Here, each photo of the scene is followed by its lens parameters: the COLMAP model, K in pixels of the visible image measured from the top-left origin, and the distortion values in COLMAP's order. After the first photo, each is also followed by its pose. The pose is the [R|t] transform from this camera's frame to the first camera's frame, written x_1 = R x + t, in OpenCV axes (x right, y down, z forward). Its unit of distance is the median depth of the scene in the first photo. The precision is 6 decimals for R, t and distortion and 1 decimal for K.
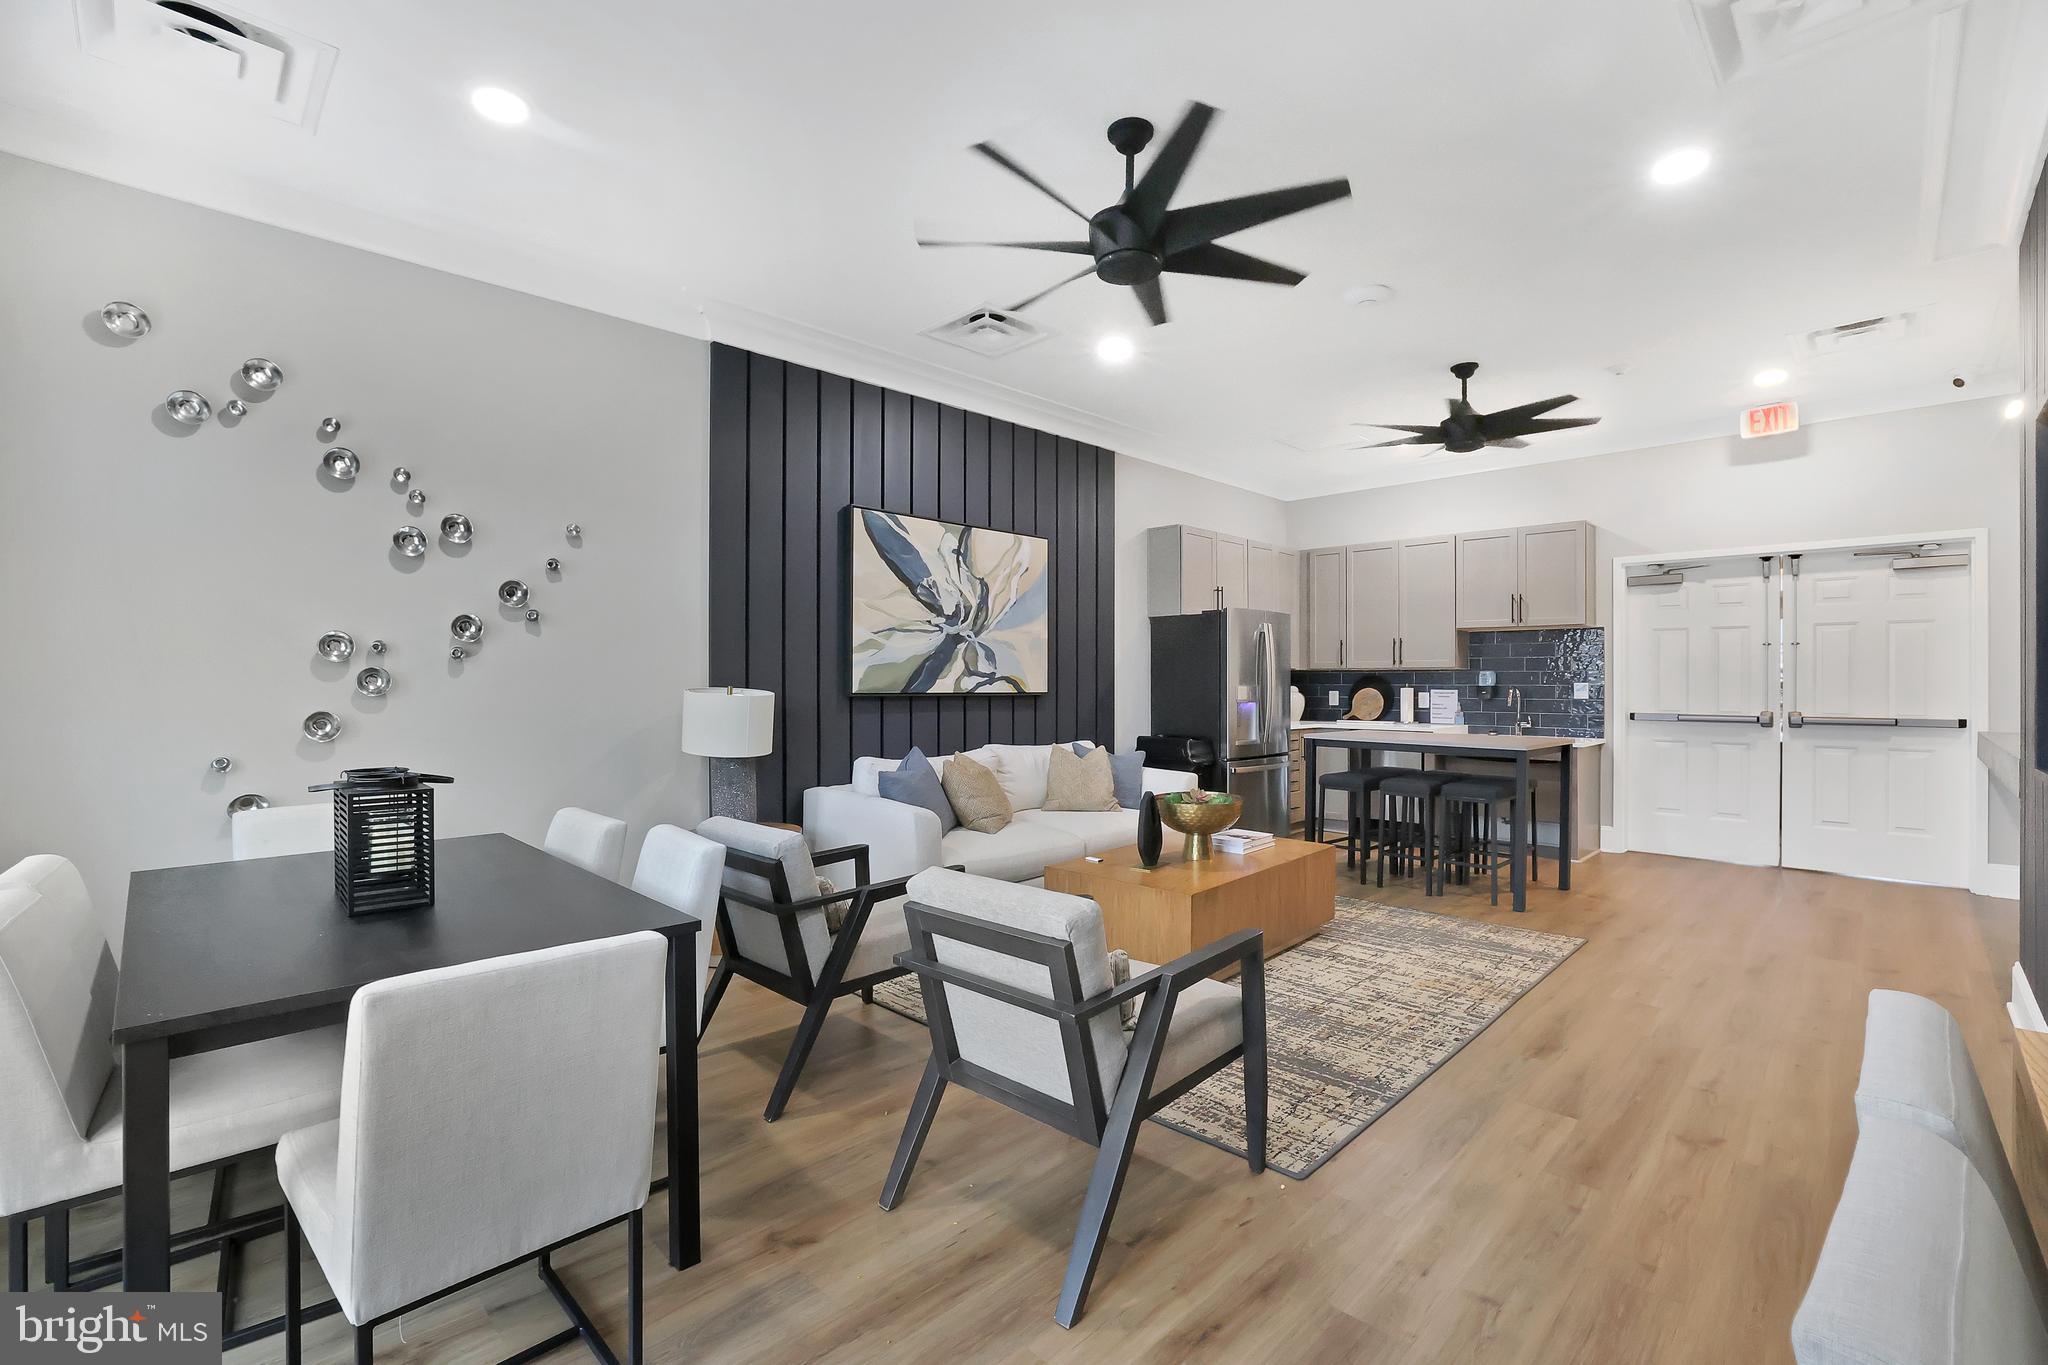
lens RADIAL K [[903.0, 0, 1064.2], [0, 903.0, 671.6], [0, 0, 1]] dist [-0.002675, -0.000047]
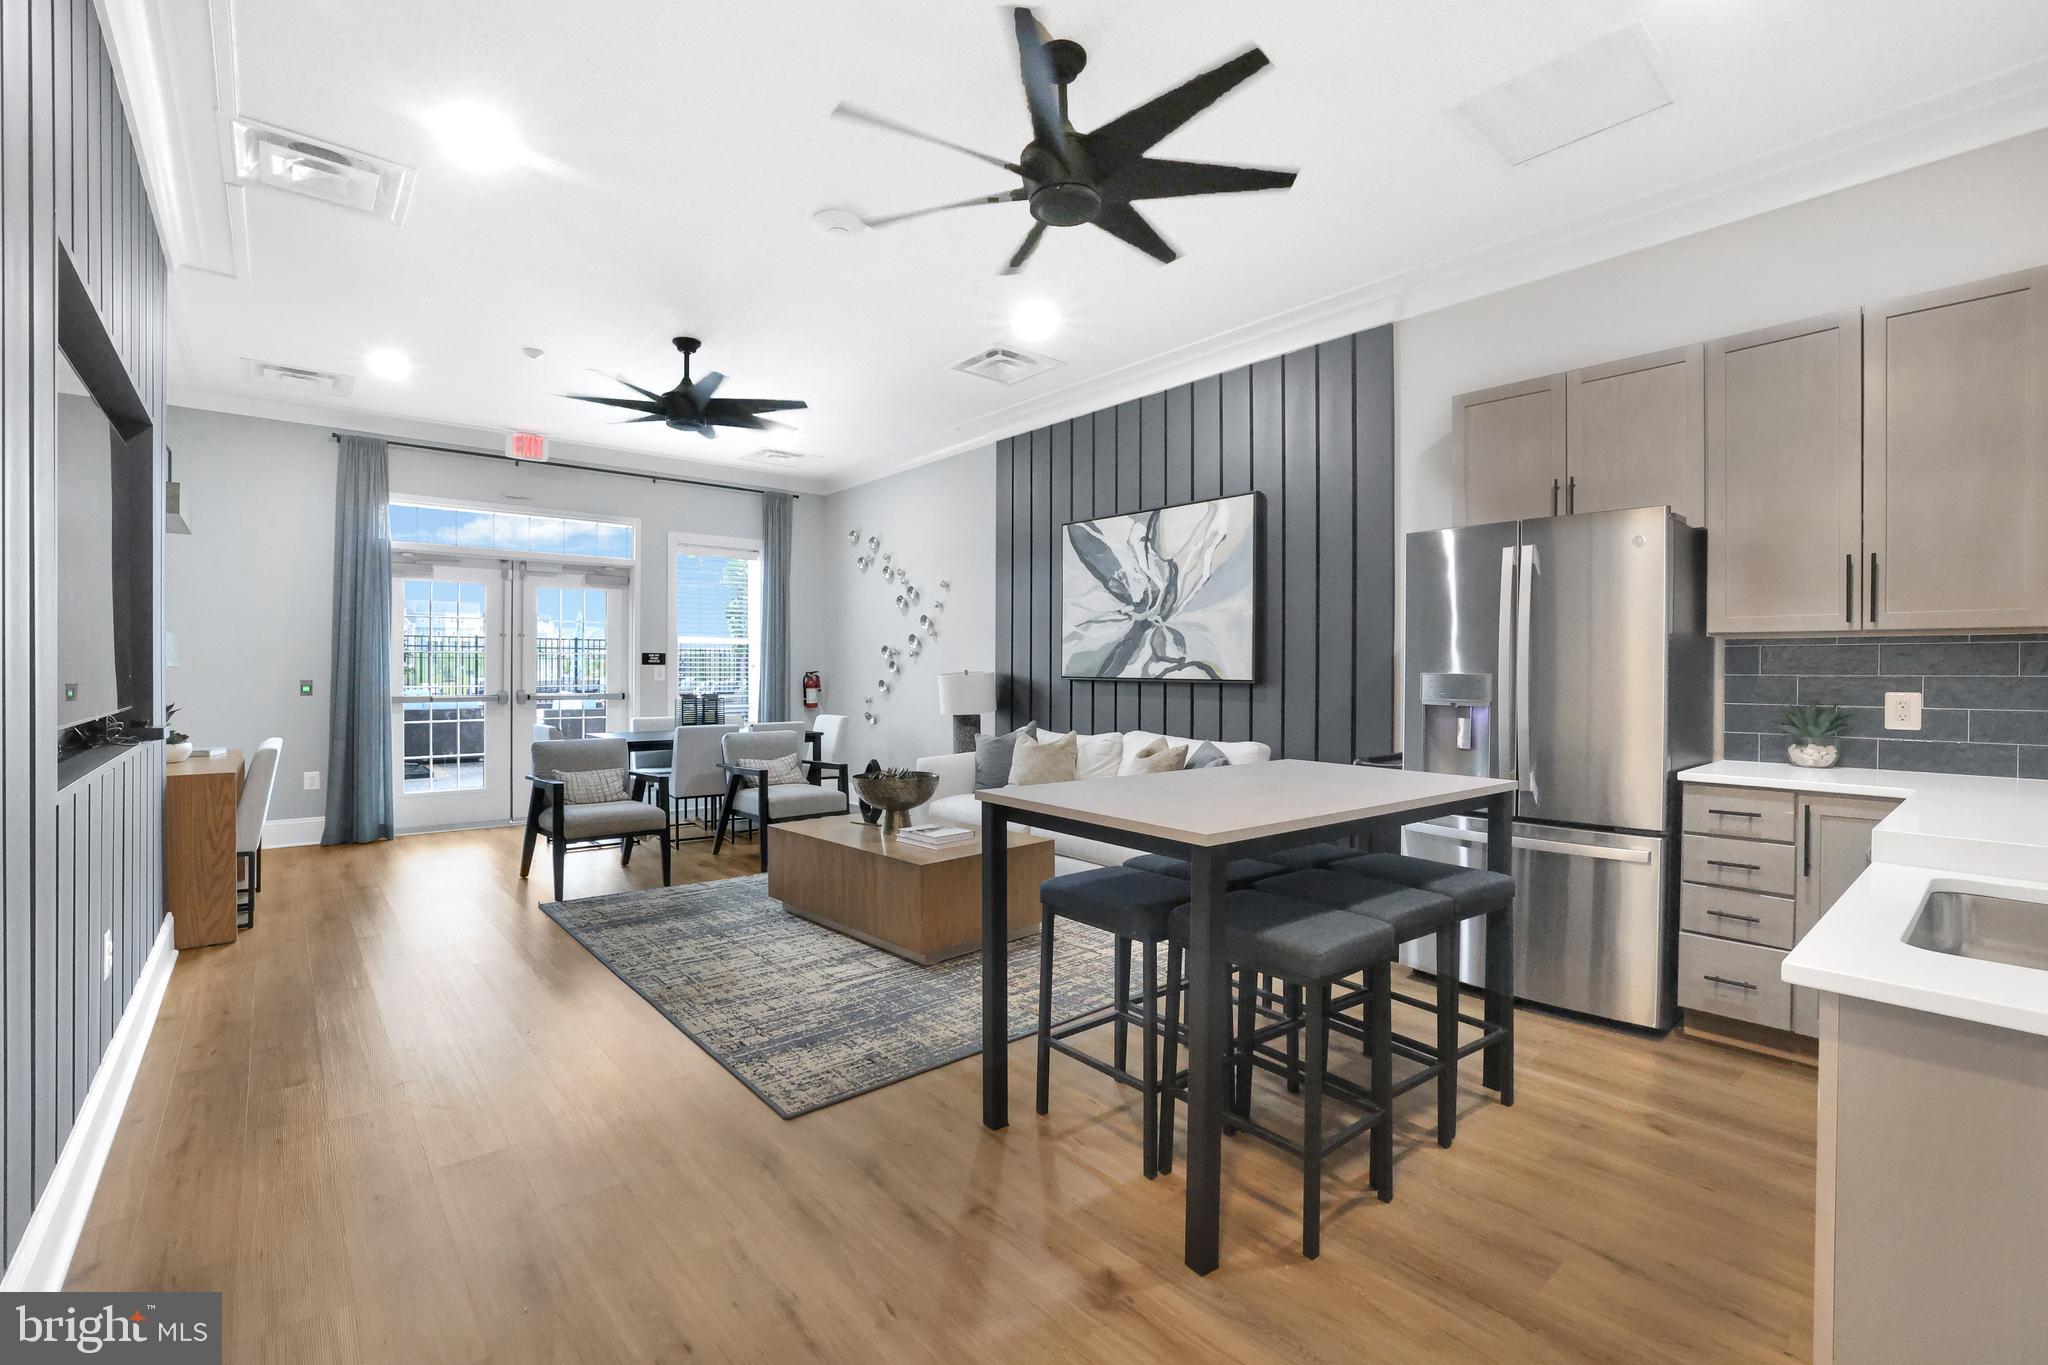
lens RADIAL K [[910.2, 0, 1021.5], [0, 910.2, 675.9], [0, 0, 1]] dist [-0.027590, 0.000256]
pose [[-0.120061, 0.008751, -0.992728, 0.940285], [0.008950, 0.999930, 0.007732, 0.012142], [0.992726, -0.007957, -0.120131, 1.014032]]
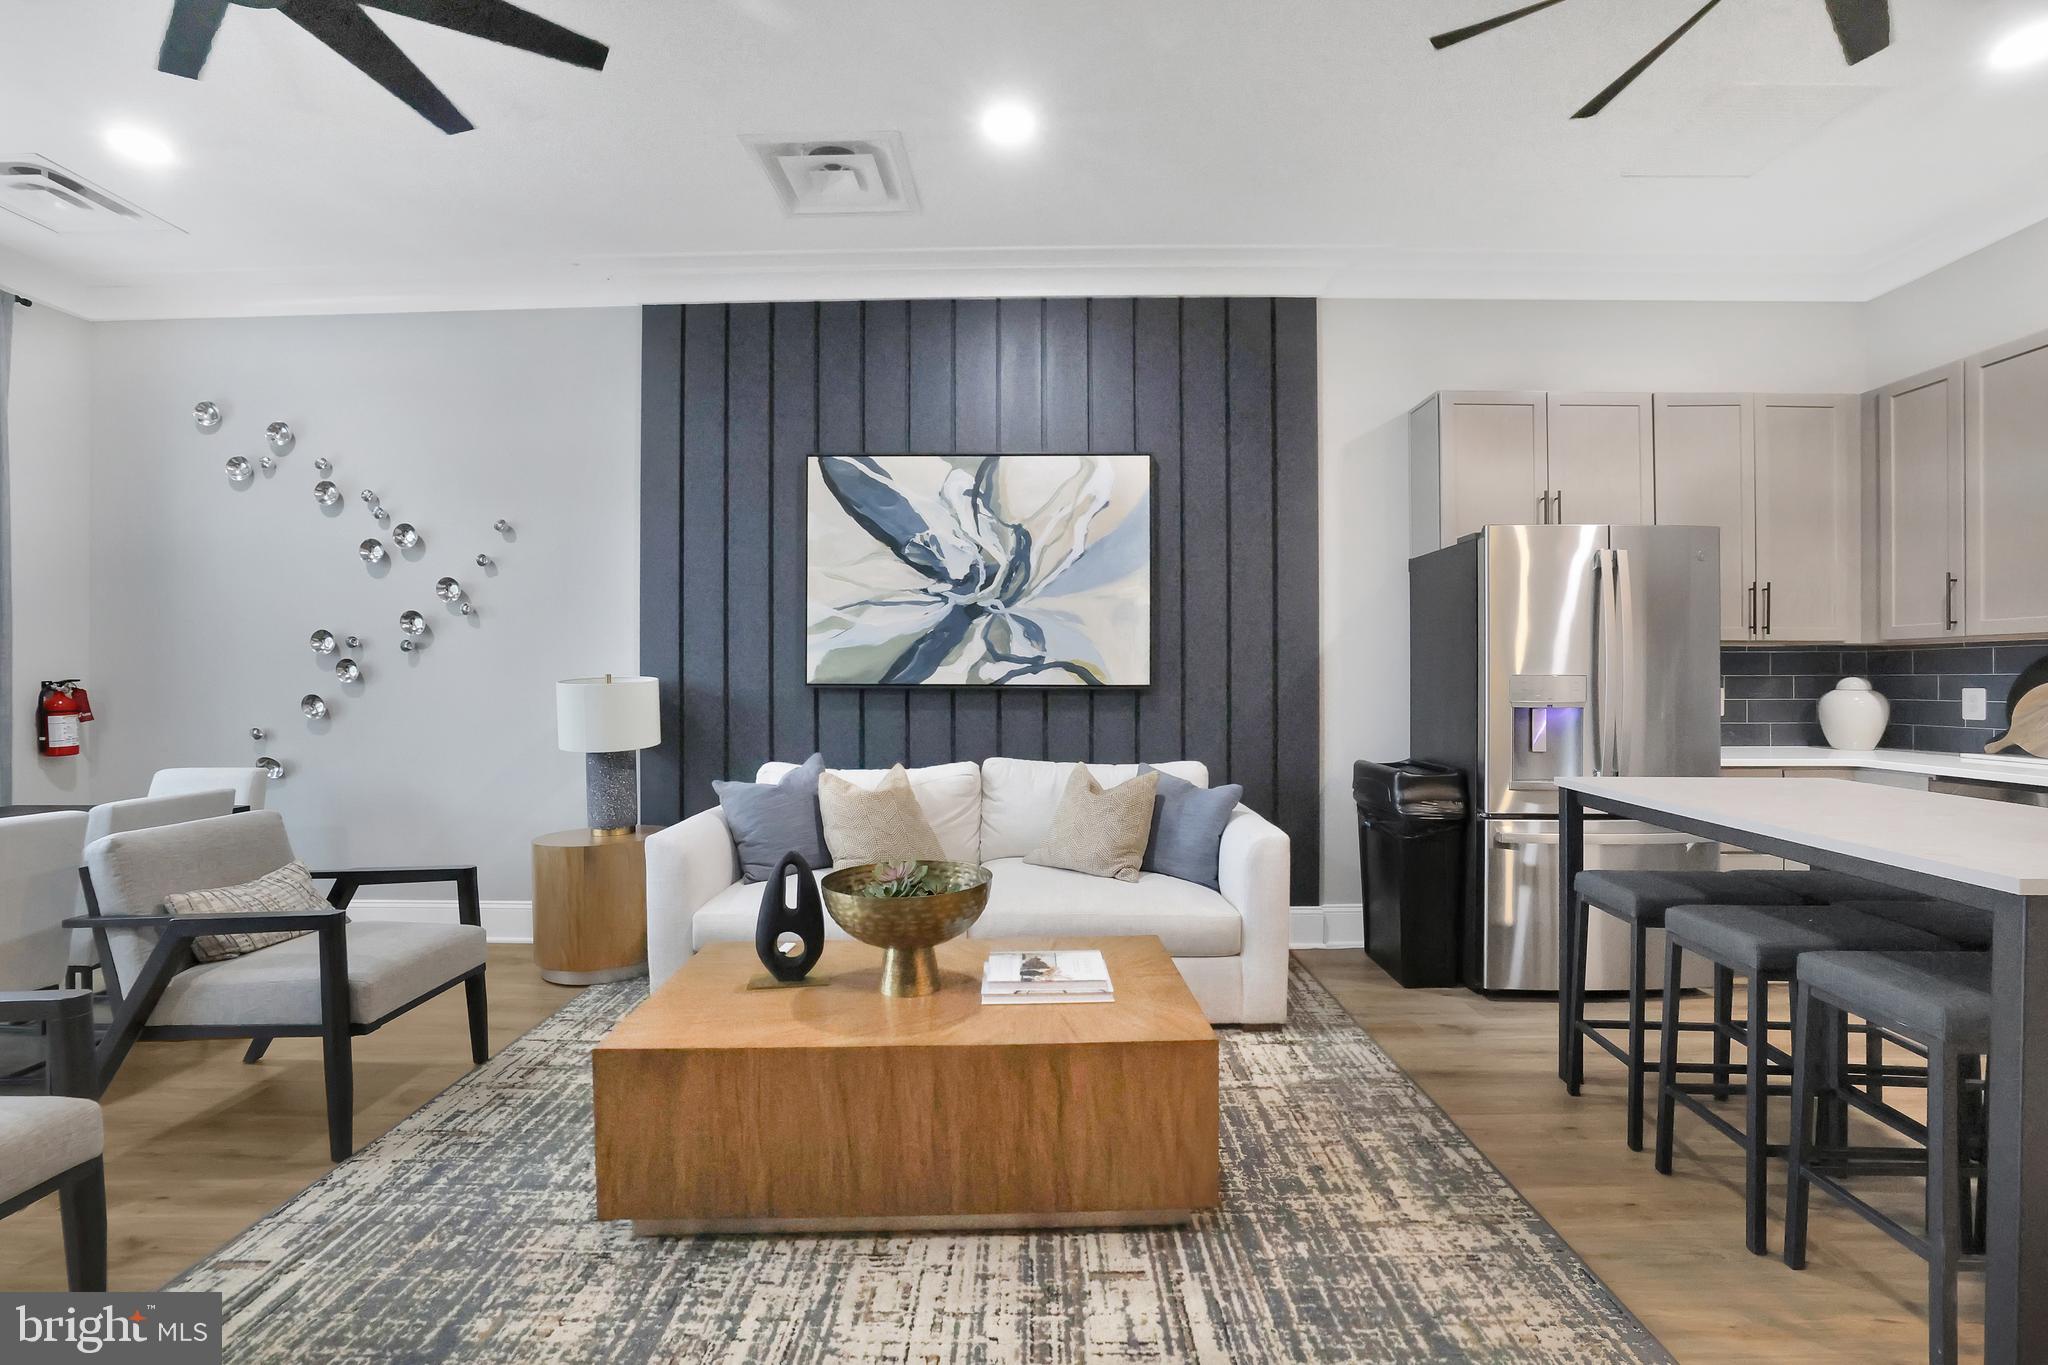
lens RADIAL K [[910.2, 0, 1021.5], [0, 910.2, 675.9], [0, 0, 1]] dist [-0.027590, 0.000256]
pose [[0.667458, -0.002782, -0.744642, 0.474063], [0.009005, 0.999950, 0.004336, 0.014111], [0.744593, -0.009599, 0.667450, 0.549751]]
